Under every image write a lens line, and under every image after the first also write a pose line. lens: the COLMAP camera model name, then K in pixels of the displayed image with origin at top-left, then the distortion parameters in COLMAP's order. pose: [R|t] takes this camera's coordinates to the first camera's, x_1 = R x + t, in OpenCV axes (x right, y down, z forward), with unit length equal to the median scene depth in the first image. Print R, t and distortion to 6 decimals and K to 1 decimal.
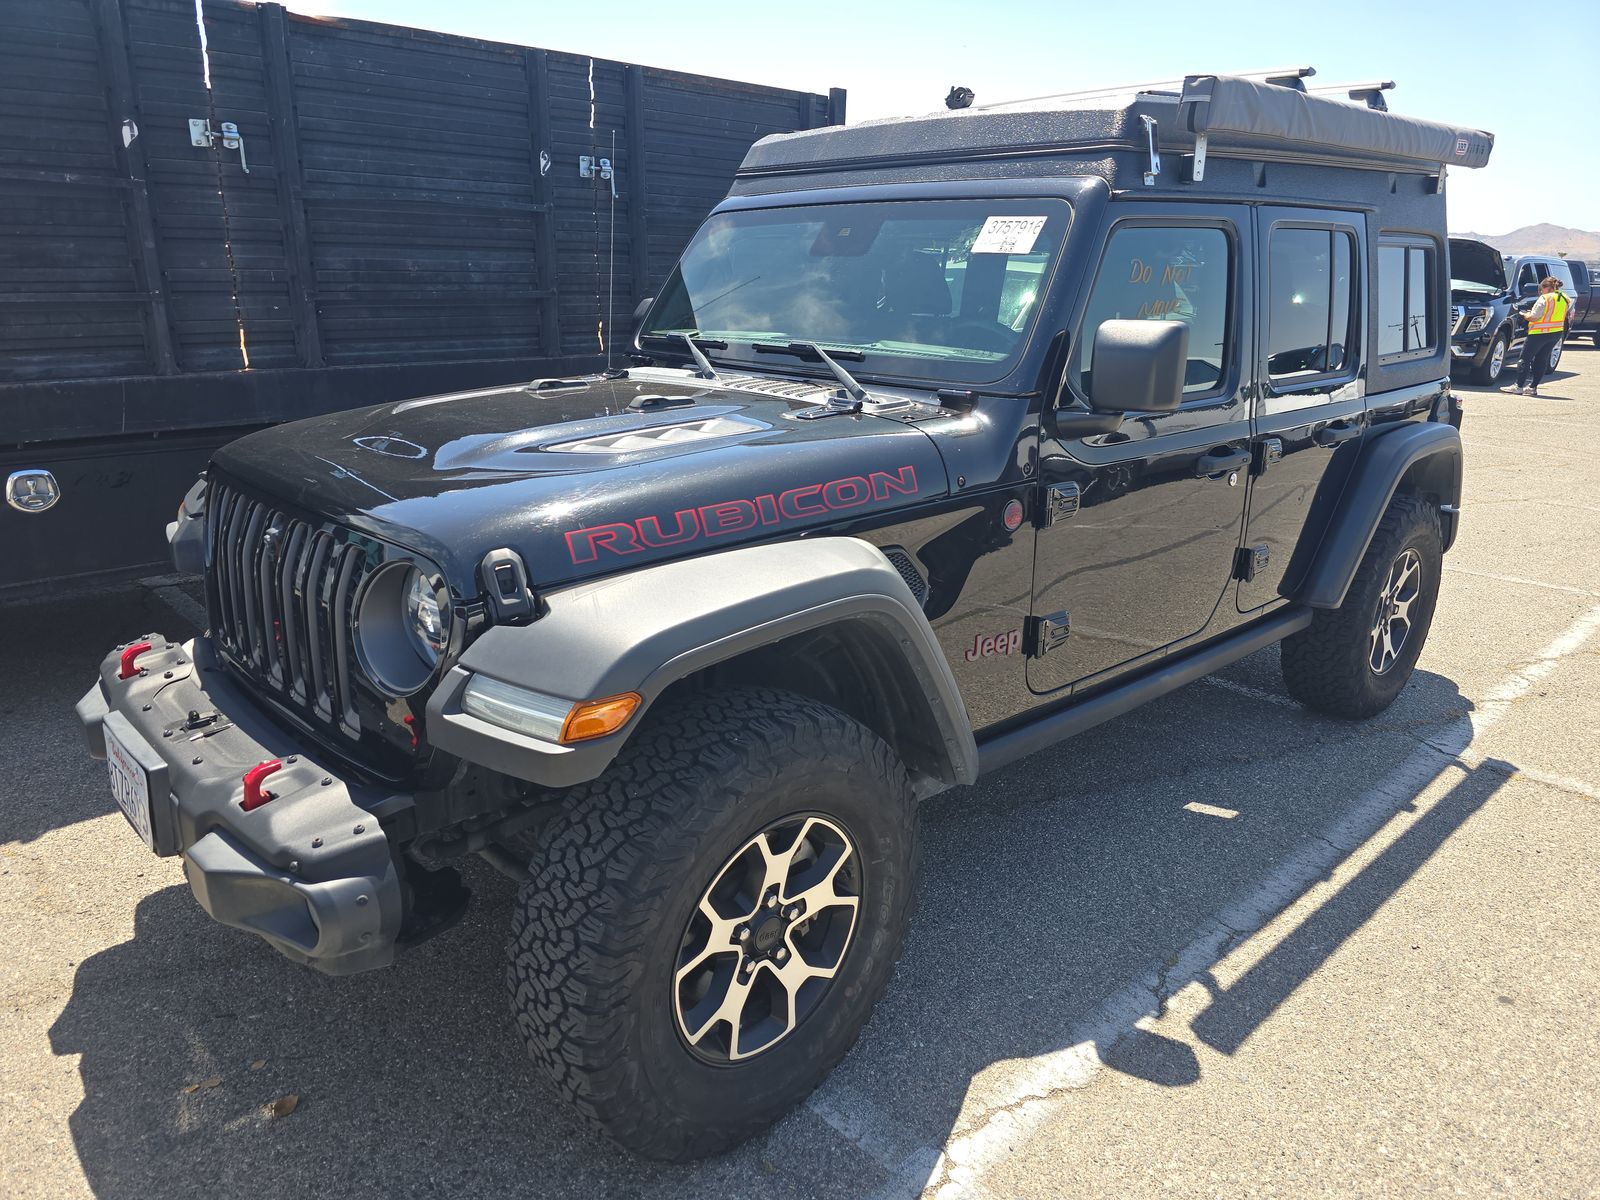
lens RADIAL K [[1098.1, 0, 800.0], [0, 1098.1, 600.0], [0, 0, 1]] dist [0.041652, 0.000697]
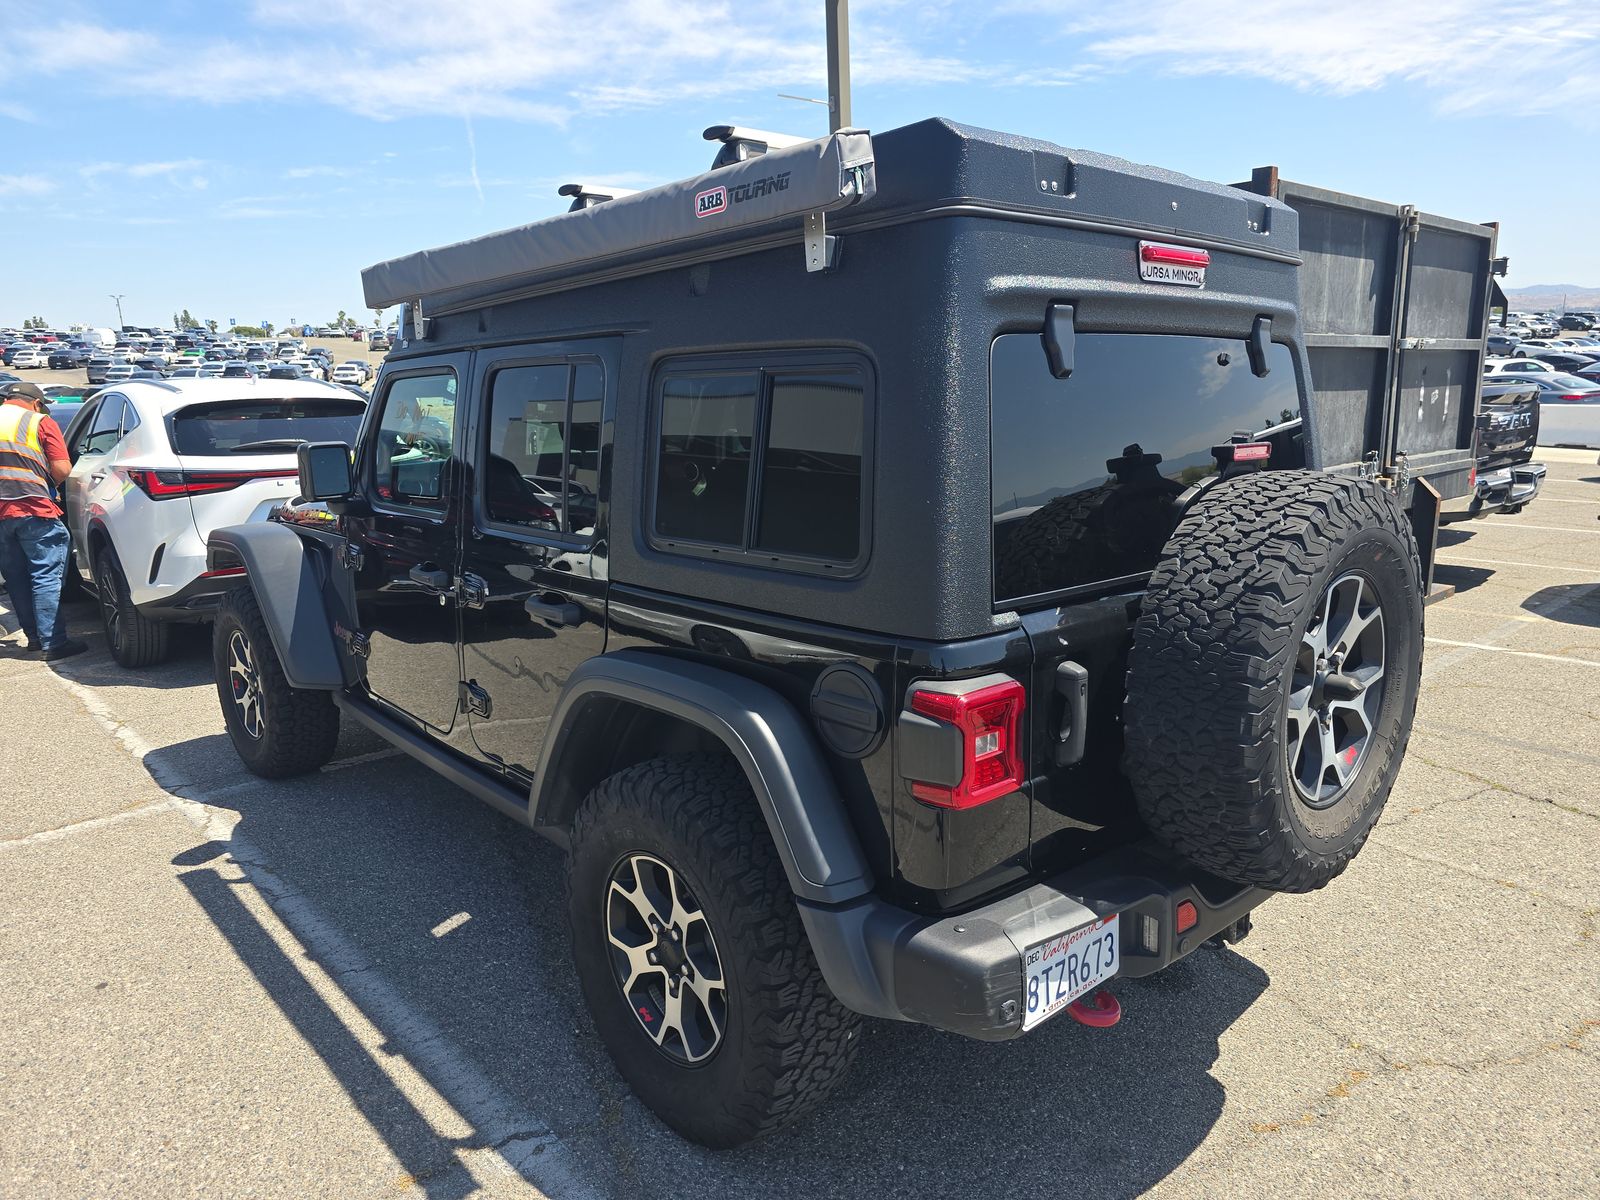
lens RADIAL K [[1098.1, 0, 800.0], [0, 1098.1, 600.0], [0, 0, 1]] dist [0.041652, 0.000697]
pose [[-0.053909, 0.167547, -0.984389, 1.427771], [-0.269081, 0.946918, 0.175905, -0.391331], [0.961608, 0.274363, -0.005963, 1.341996]]
